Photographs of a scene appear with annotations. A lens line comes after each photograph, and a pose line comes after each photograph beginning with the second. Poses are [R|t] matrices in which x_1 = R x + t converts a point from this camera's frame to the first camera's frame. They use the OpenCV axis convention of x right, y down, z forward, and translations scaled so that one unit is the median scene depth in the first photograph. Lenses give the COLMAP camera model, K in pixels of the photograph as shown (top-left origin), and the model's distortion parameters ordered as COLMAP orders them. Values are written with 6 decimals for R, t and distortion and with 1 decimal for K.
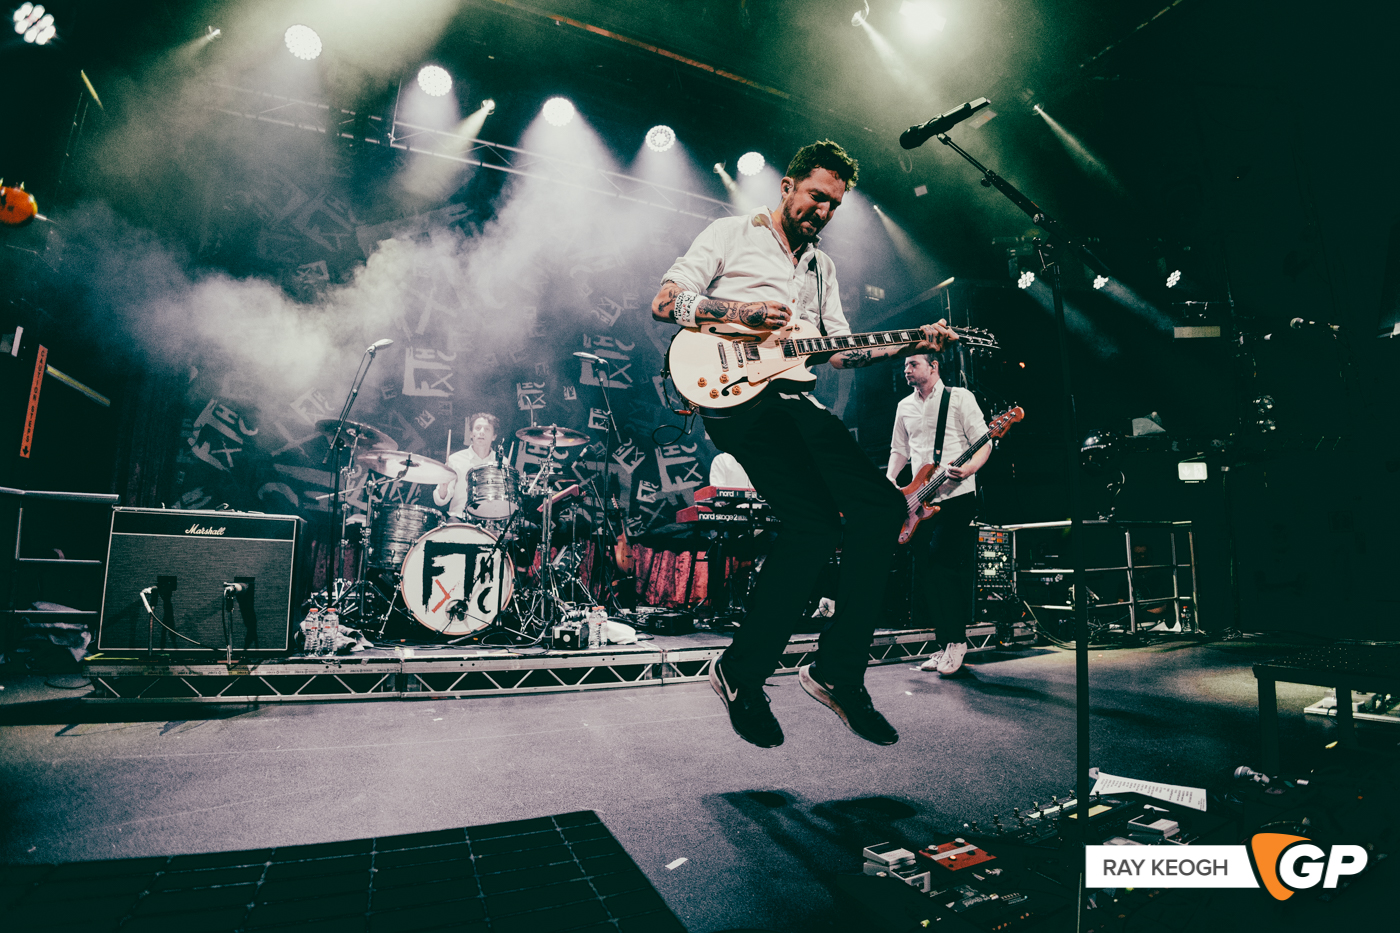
lens RADIAL K [[643.1, 0, 701.0], [0, 643.1, 463.1], [0, 0, 1]] dist [-0.149798, 0.036255]
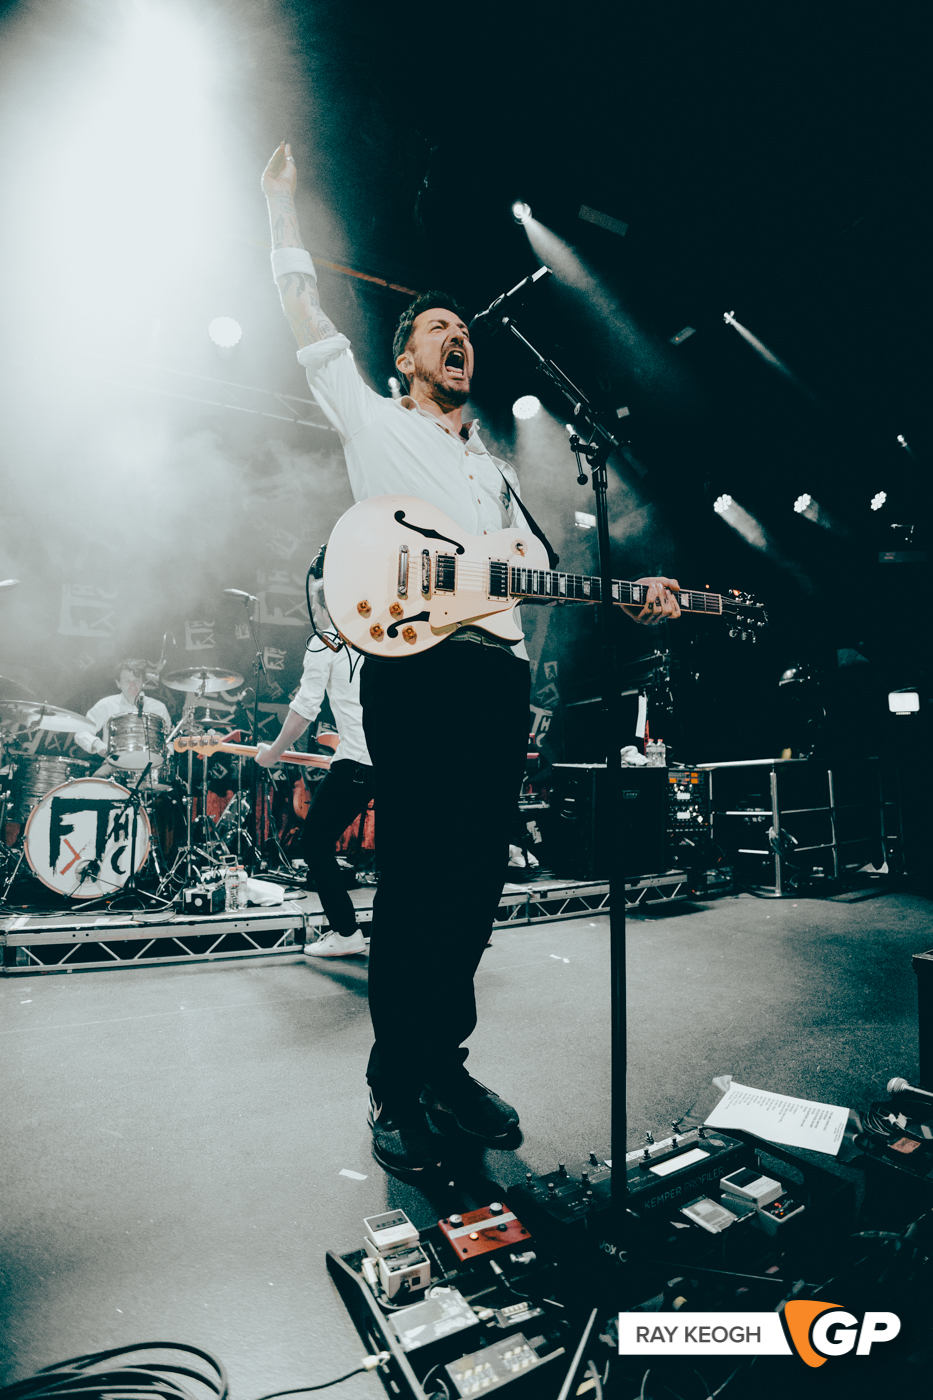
lens RADIAL K [[643.1, 0, 464.1], [0, 643.1, 701.8], [0, 0, 1]] dist [-0.149798, 0.036255]
pose [[0.999147, -0.016935, 0.037657, 0.127350], [0.016468, 0.999784, 0.012668, -0.017382], [-0.037863, -0.012038, 0.999210, 0.078978]]
